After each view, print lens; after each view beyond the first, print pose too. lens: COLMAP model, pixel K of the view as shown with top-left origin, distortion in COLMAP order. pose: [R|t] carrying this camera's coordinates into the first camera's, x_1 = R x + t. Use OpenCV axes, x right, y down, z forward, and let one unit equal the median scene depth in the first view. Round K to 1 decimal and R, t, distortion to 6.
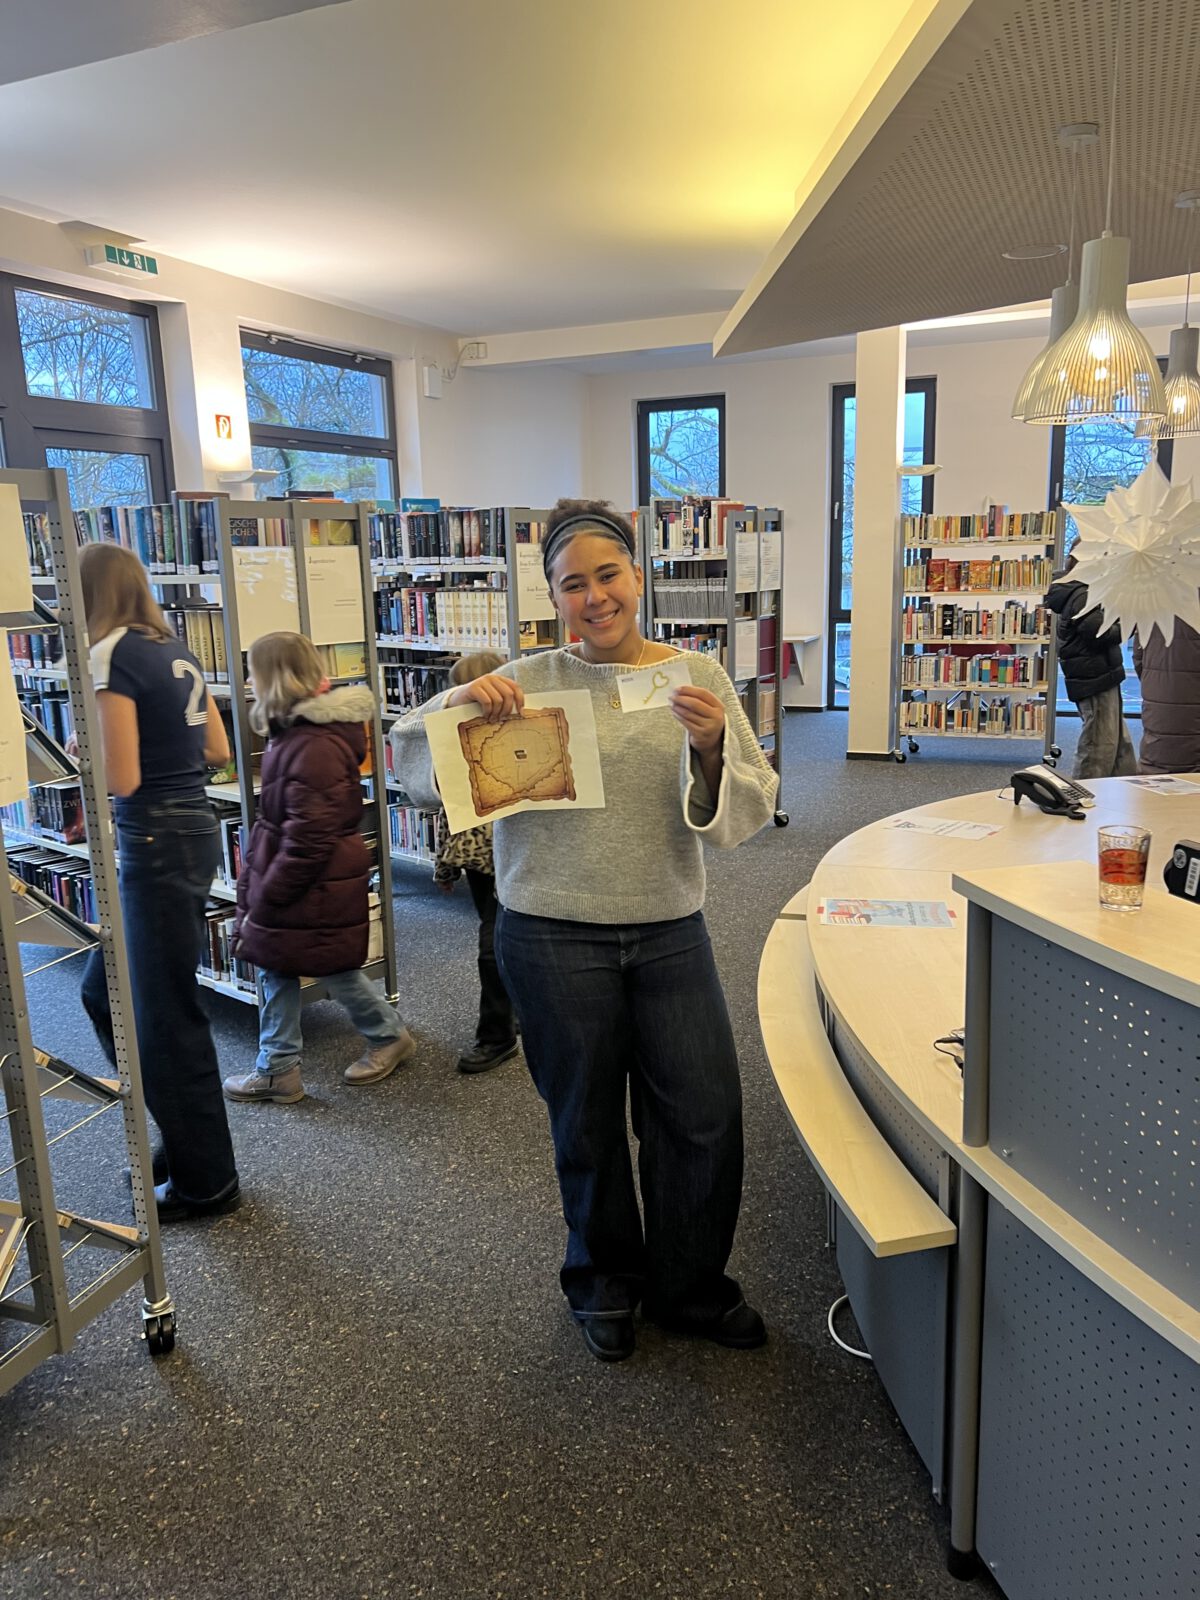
lens RADIAL K [[1214.5, 0, 608.8], [0, 1214.5, 801.6], [0, 0, 1]] dist [0.034190, -0.024380]
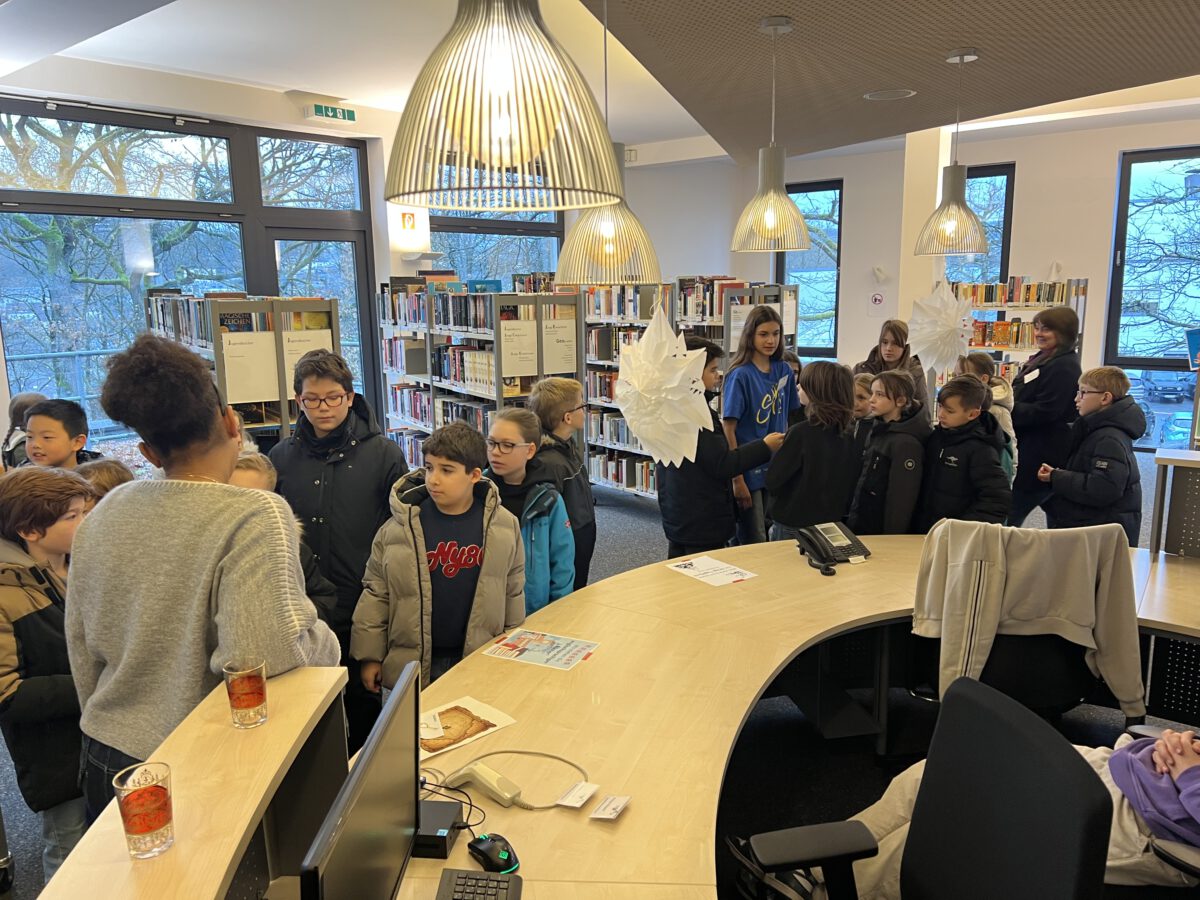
lens RADIAL K [[910.9, 0, 600.1], [0, 910.9, 452.2], [0, 0, 1]] dist [0.034190, -0.024380]
pose [[0.958519, 0.062362, -0.278122, 0.246448], [-0.066823, 0.997743, -0.006579, -0.051078], [0.277084, 0.024891, 0.960523, 0.044552]]
